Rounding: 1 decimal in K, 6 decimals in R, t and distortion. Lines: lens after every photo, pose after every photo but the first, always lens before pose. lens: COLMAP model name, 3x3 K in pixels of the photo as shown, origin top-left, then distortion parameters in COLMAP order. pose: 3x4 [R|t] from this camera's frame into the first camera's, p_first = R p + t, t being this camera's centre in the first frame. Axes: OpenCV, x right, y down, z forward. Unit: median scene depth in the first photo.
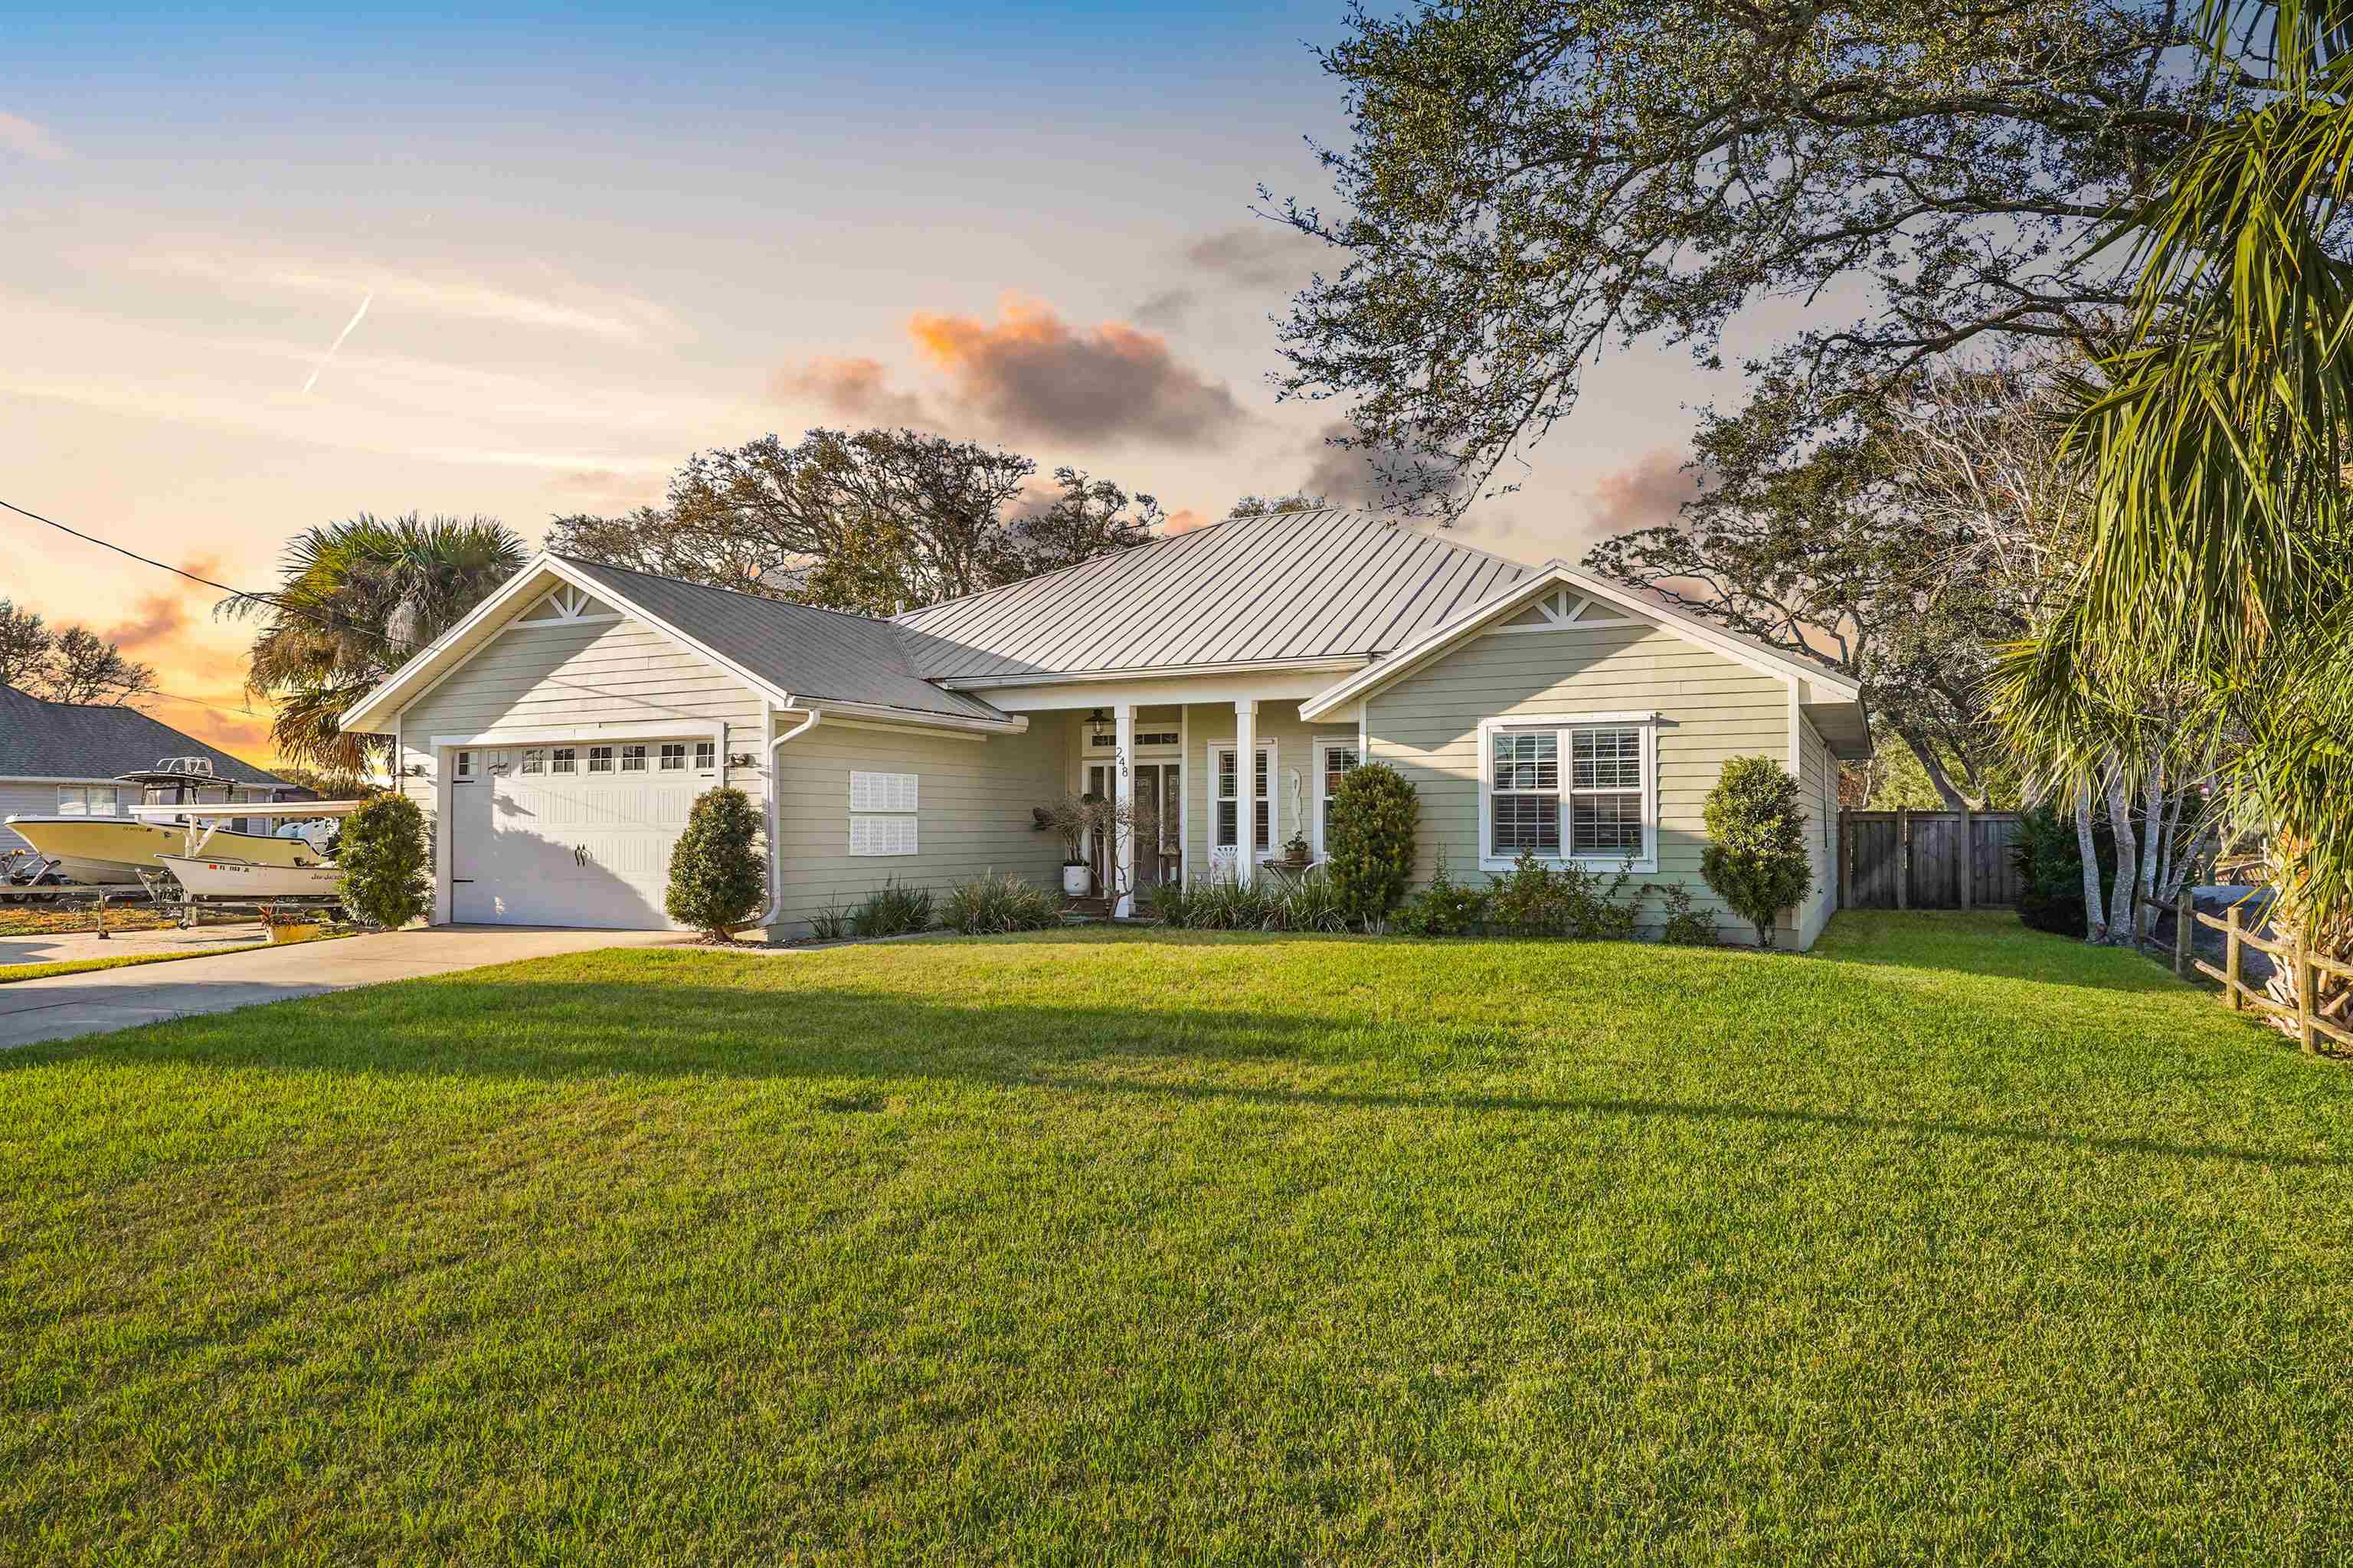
lens RADIAL K [[1441.7, 0, 1176.2], [0, 1441.7, 790.2], [0, 0, 1]] dist [0.004793, 0.000271]
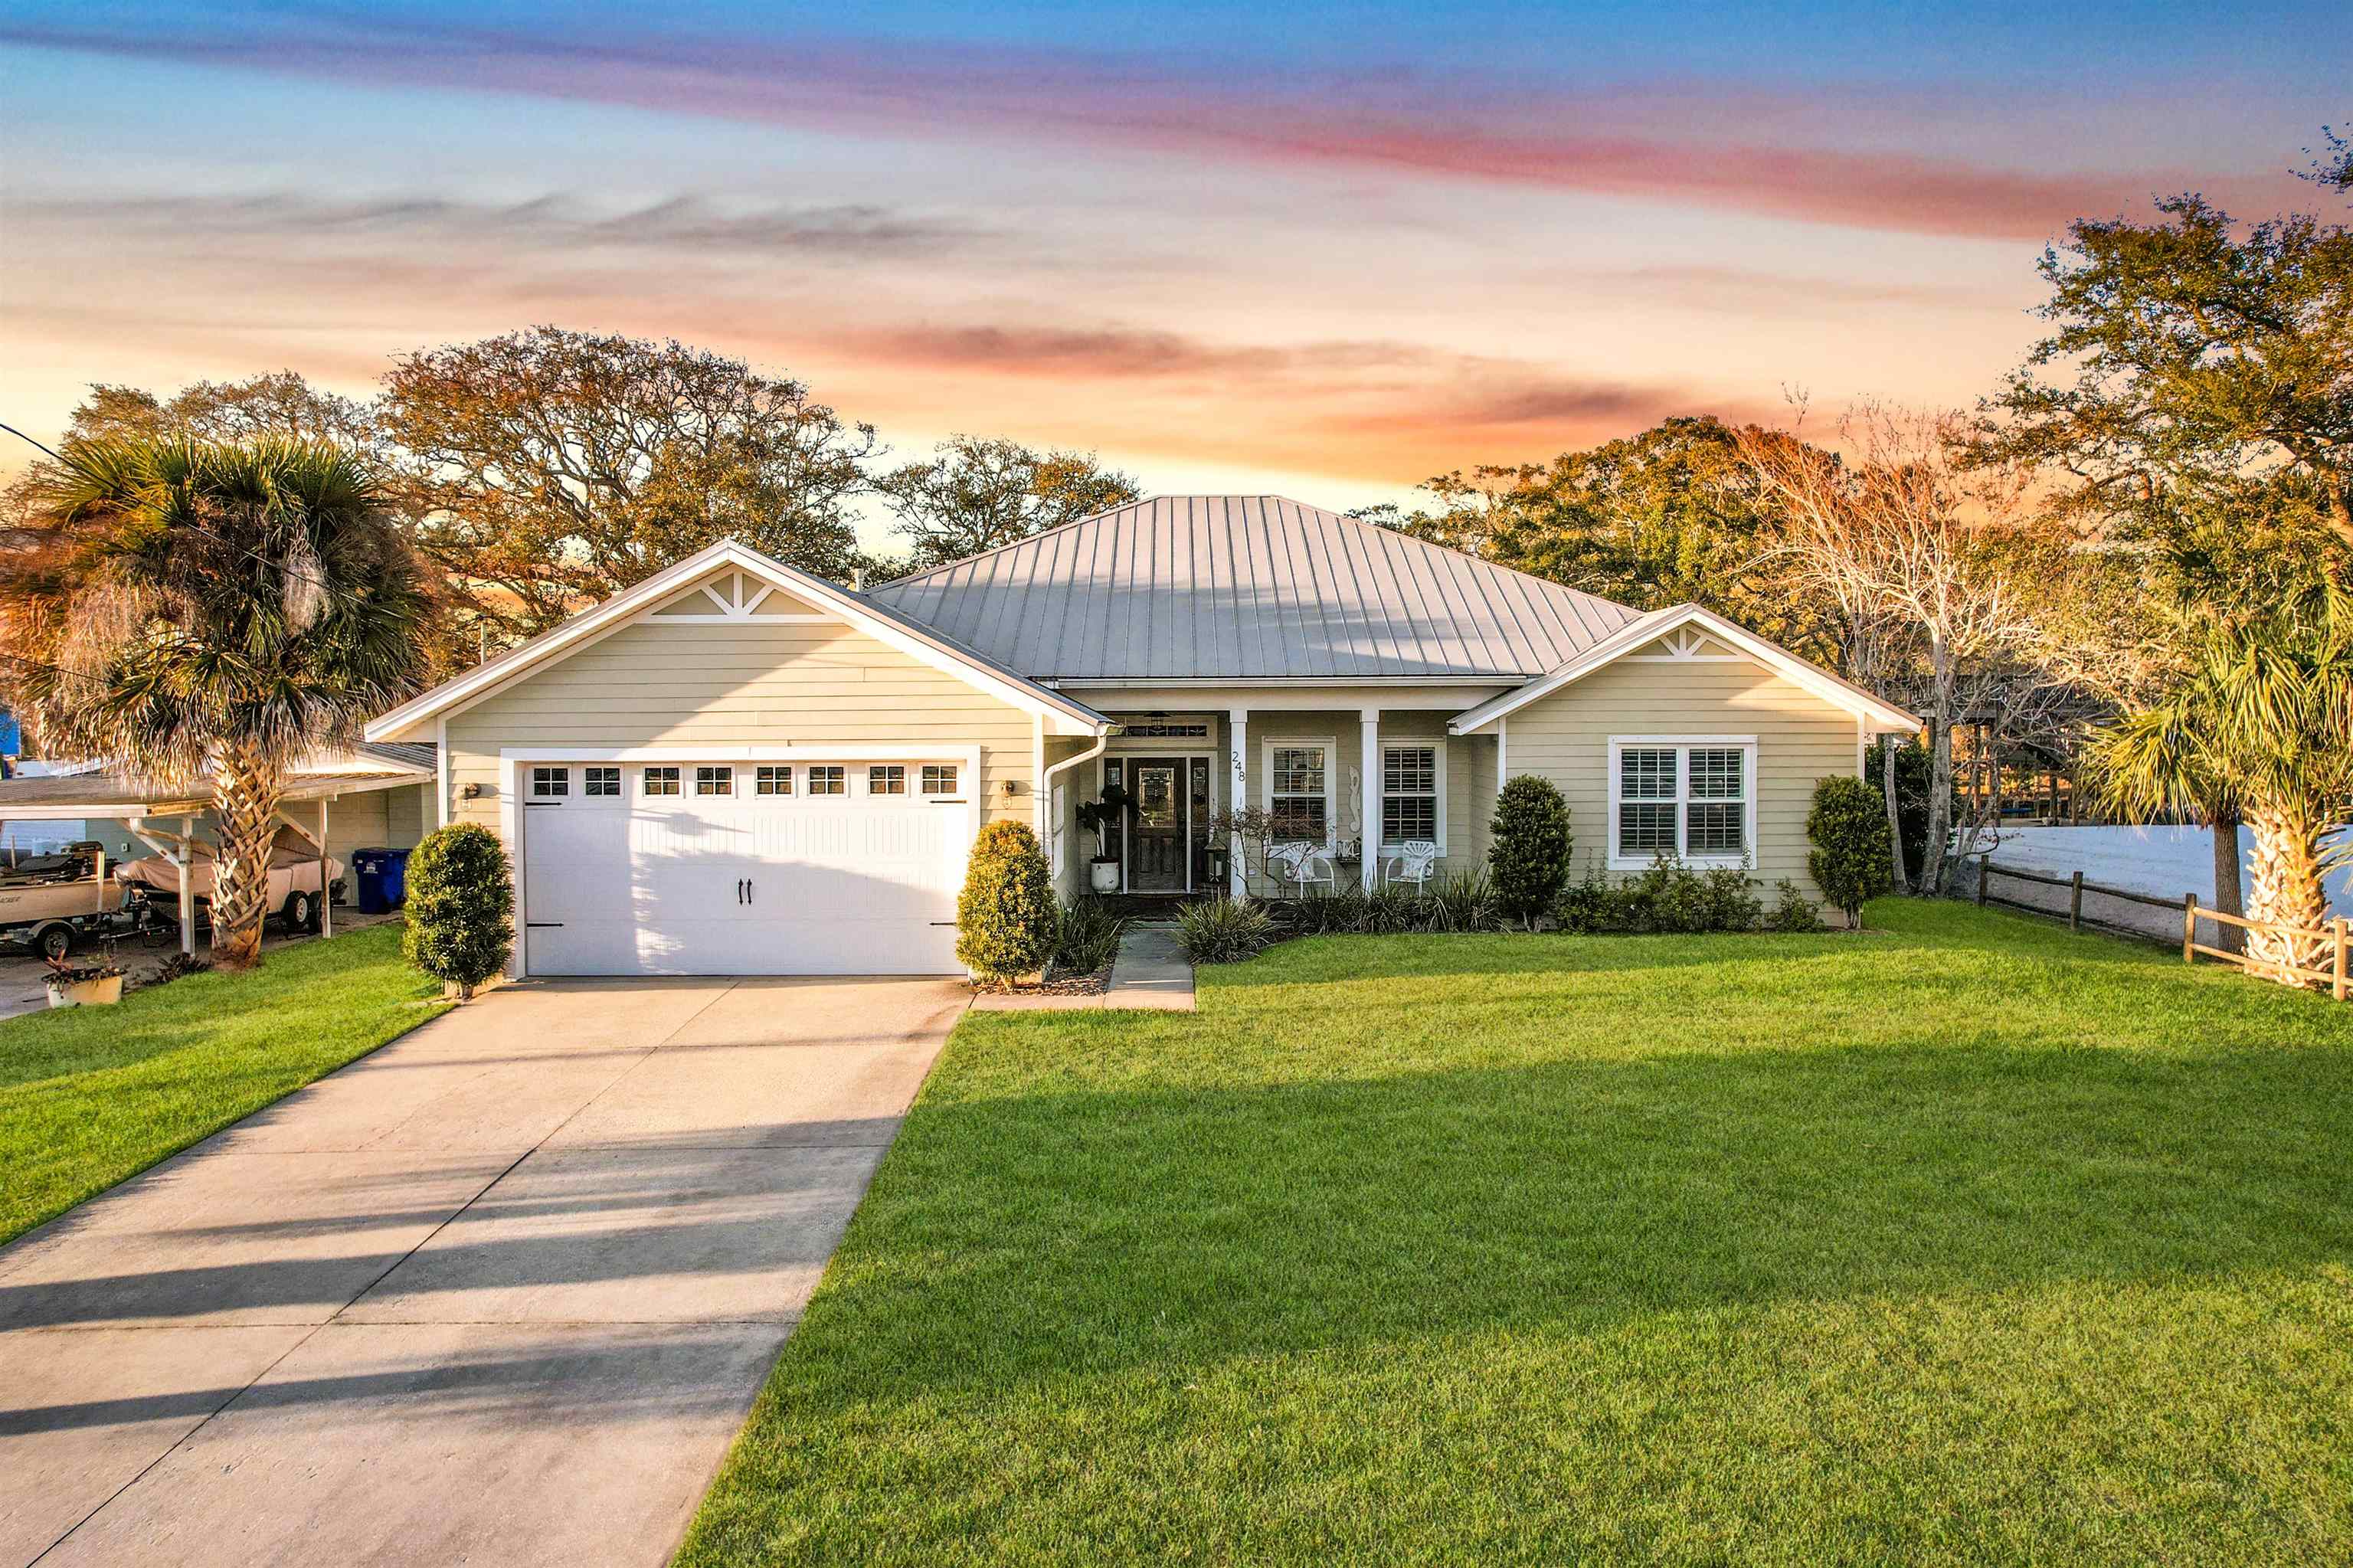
lens RADIAL K [[1512.1, 0, 1178.0], [0, 1512.1, 778.4], [0, 0, 1]] dist [-0.047963, 0.024227]
pose [[0.895275, -0.018252, 0.445139, -0.624165], [-0.008276, 0.998307, 0.057579, -0.081790], [-0.445436, -0.055233, 0.893608, 0.095141]]
